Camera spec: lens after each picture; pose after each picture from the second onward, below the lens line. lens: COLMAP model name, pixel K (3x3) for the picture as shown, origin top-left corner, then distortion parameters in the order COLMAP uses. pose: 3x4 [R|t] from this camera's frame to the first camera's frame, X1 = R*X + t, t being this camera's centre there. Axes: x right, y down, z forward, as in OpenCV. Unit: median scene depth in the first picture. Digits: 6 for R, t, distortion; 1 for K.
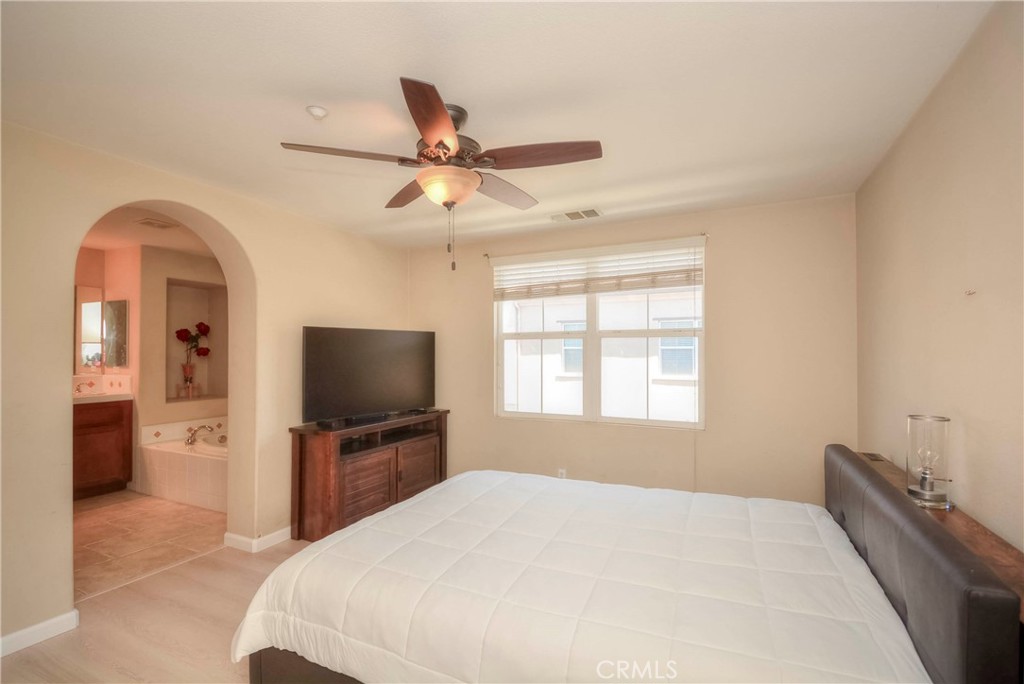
lens RADIAL K [[470.2, 0, 510.3], [0, 470.2, 348.1], [0, 0, 1]] dist [-0.004639, -0.002771]
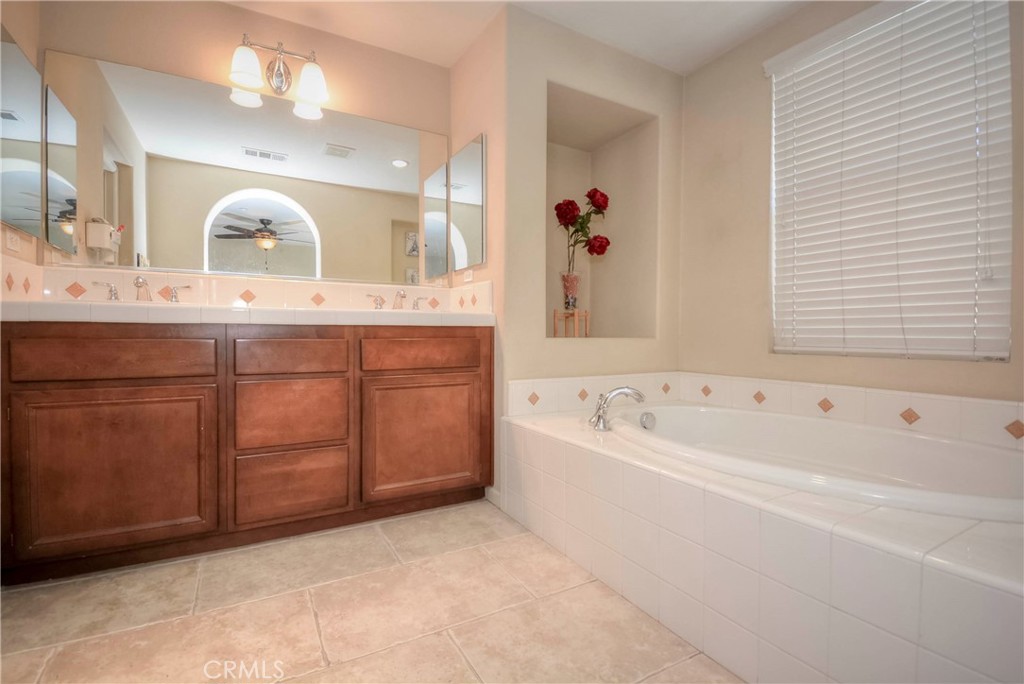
lens RADIAL K [[470.2, 0, 510.3], [0, 470.2, 336.3], [0, 0, 1]] dist [-0.004639, -0.002771]
pose [[0.821688, 0.003382, -0.569927, -0.482172], [0.006853, 0.999851, 0.015815, 0.108913], [0.569896, -0.016901, 0.821543, 0.568562]]
